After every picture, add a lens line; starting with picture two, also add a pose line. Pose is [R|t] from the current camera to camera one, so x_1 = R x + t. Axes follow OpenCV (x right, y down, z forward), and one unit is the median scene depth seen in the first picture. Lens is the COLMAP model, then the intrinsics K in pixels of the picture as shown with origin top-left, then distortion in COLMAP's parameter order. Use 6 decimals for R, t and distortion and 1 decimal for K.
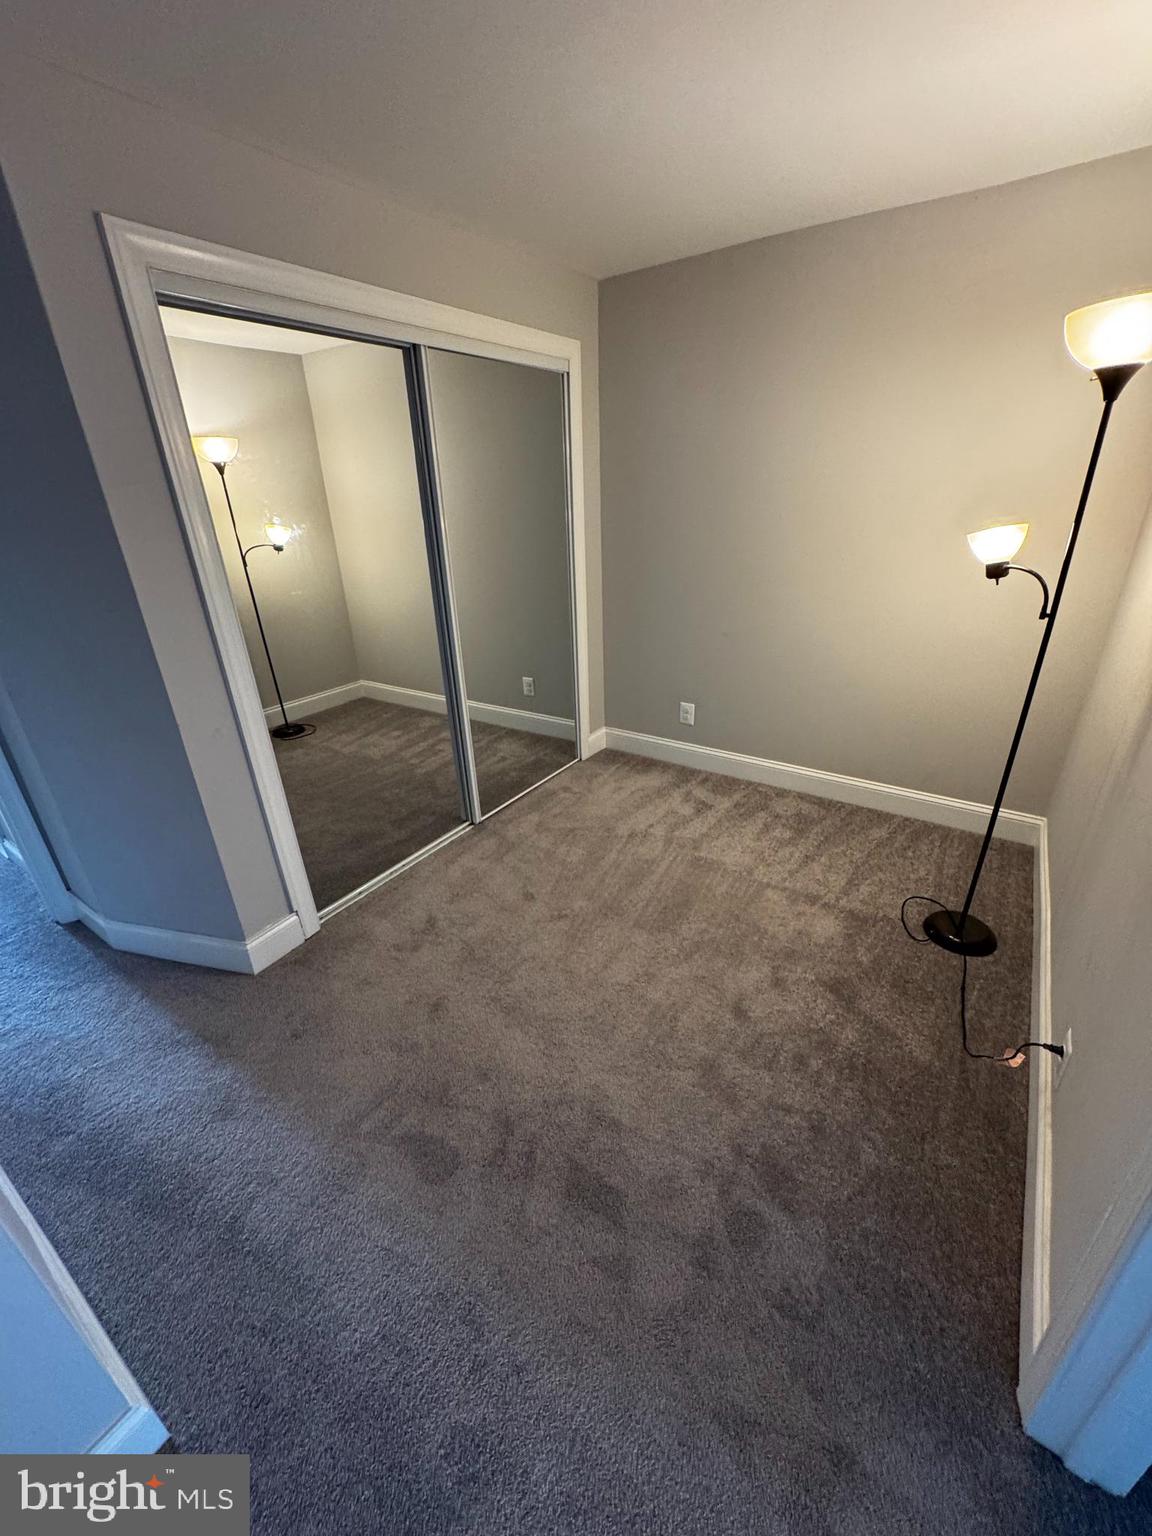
lens RADIAL K [[613.4, 0, 579.2], [0, 613.4, 770.9], [0, 0, 1]] dist [-0.002786, 0.000361]
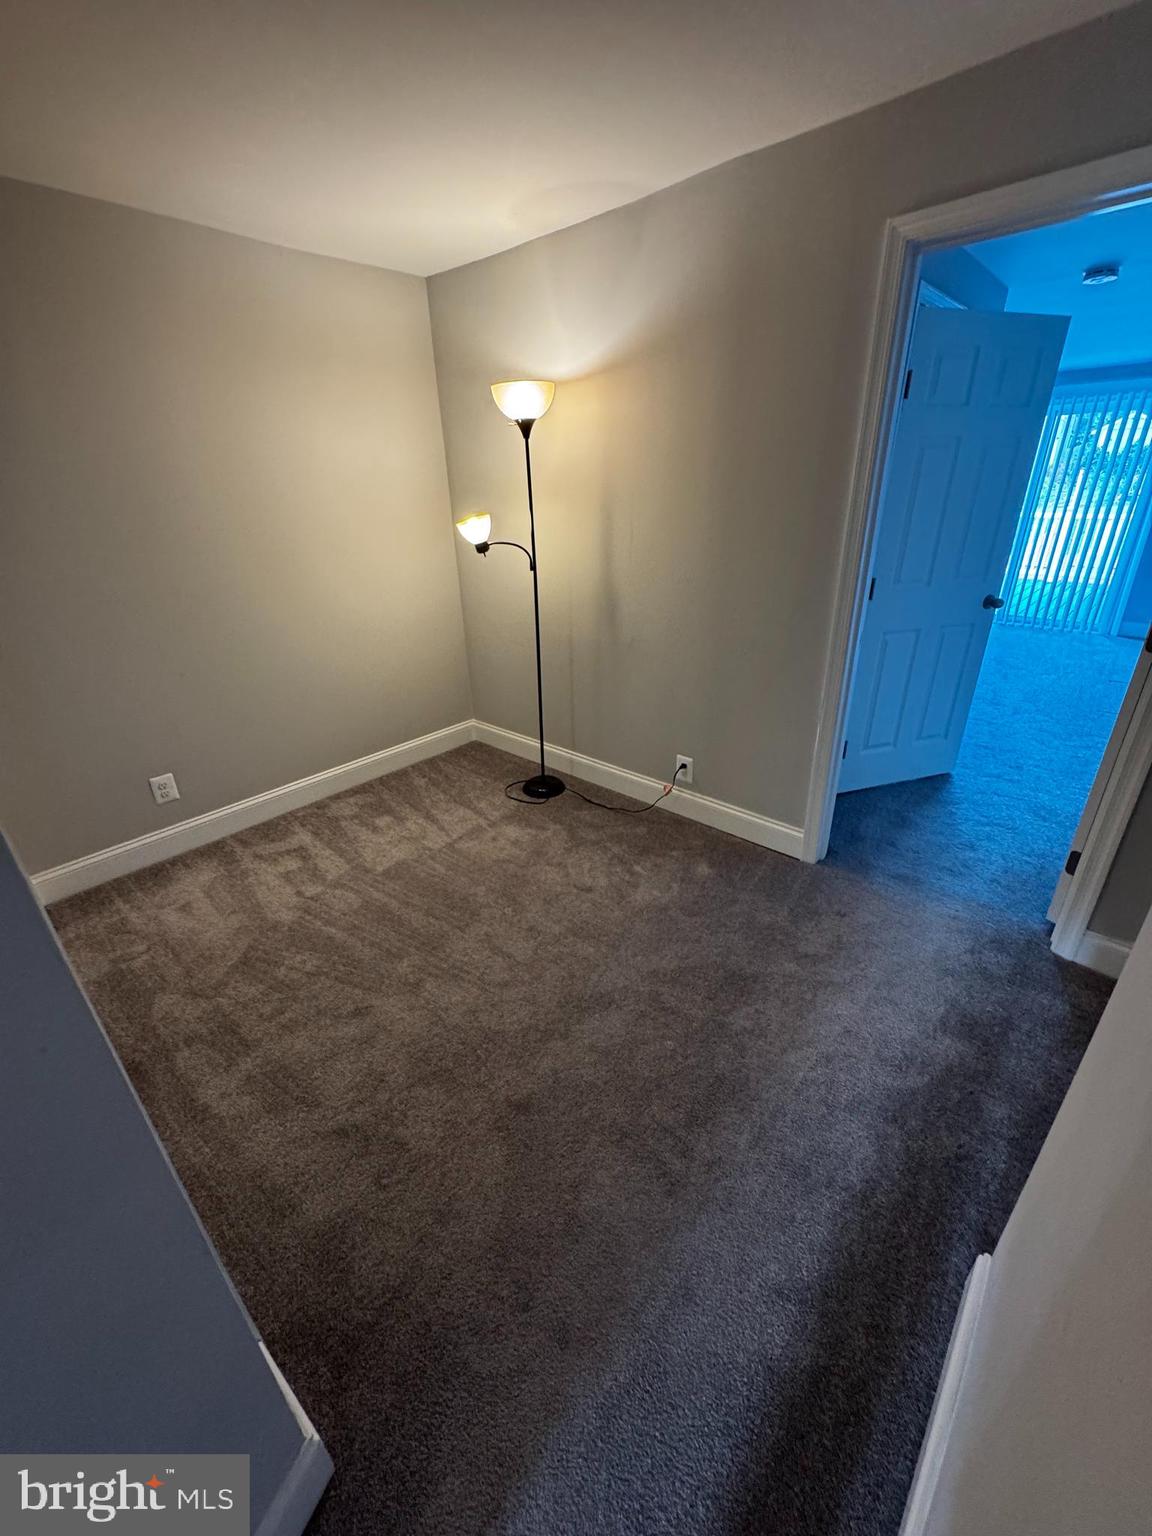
lens RADIAL K [[613.4, 0, 578.9], [0, 613.4, 764.1], [0, 0, 1]] dist [-0.002786, 0.000361]
pose [[0.139407, -0.392927, 0.908941, -0.545153], [0.440011, 0.846888, 0.298616, -0.148366], [-0.887106, 0.358315, 0.290954, 0.366170]]
